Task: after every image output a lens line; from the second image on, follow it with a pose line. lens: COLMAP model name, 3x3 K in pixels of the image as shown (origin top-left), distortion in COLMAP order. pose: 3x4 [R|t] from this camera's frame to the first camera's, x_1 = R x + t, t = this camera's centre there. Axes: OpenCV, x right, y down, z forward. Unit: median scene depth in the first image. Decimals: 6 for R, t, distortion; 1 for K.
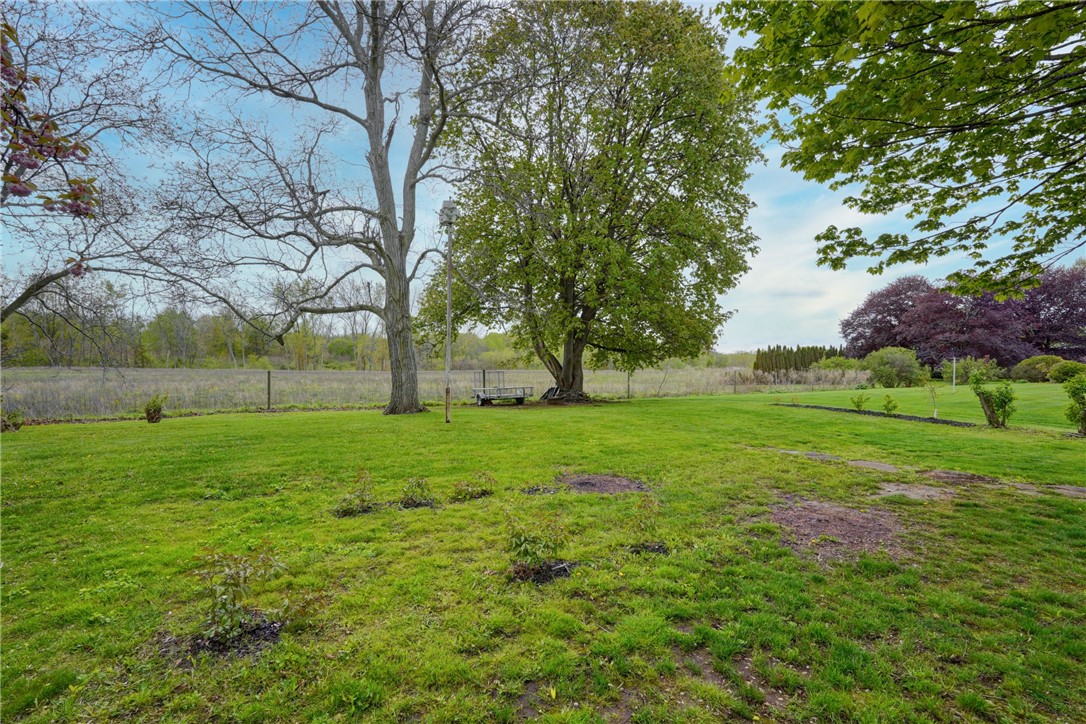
lens RADIAL K [[492.5, 0, 548.8], [0, 492.5, 364.5], [0, 0, 1]] dist [-0.002277, 0.003347]
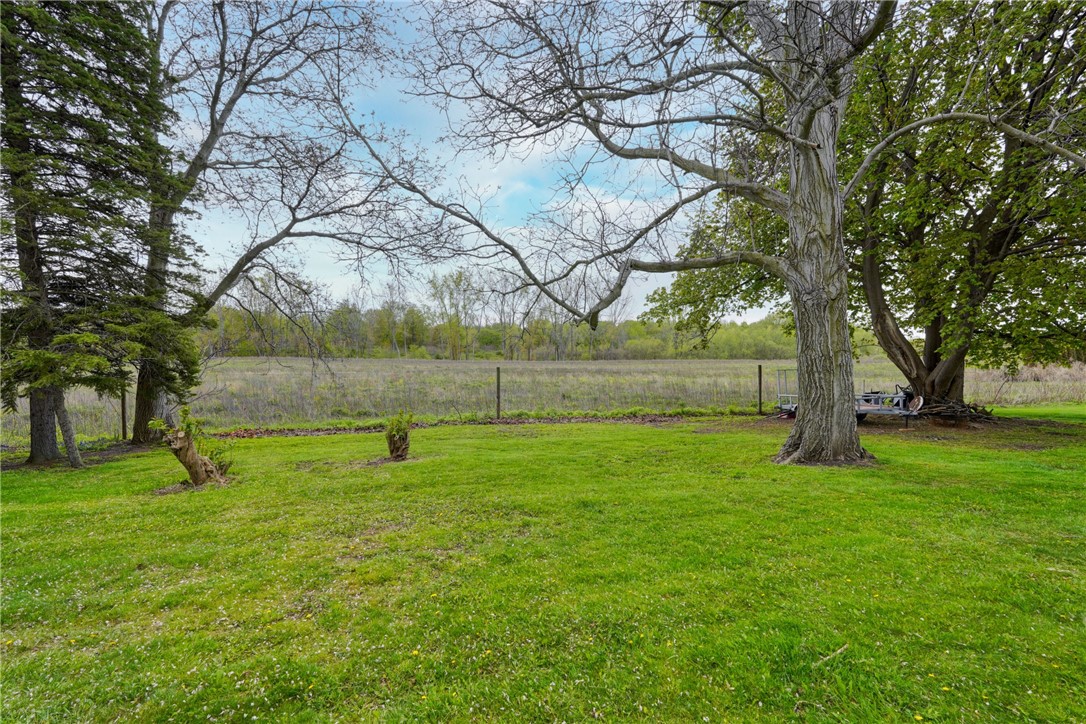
lens RADIAL K [[492.5, 0, 539.4], [0, 492.5, 361.7], [0, 0, 1]] dist [-0.002277, 0.003347]
pose [[0.963341, 0.002686, -0.268265, -0.088942], [0.001992, 0.999851, 0.017164, -0.002283], [0.268271, -0.017069, 0.963192, 0.086483]]
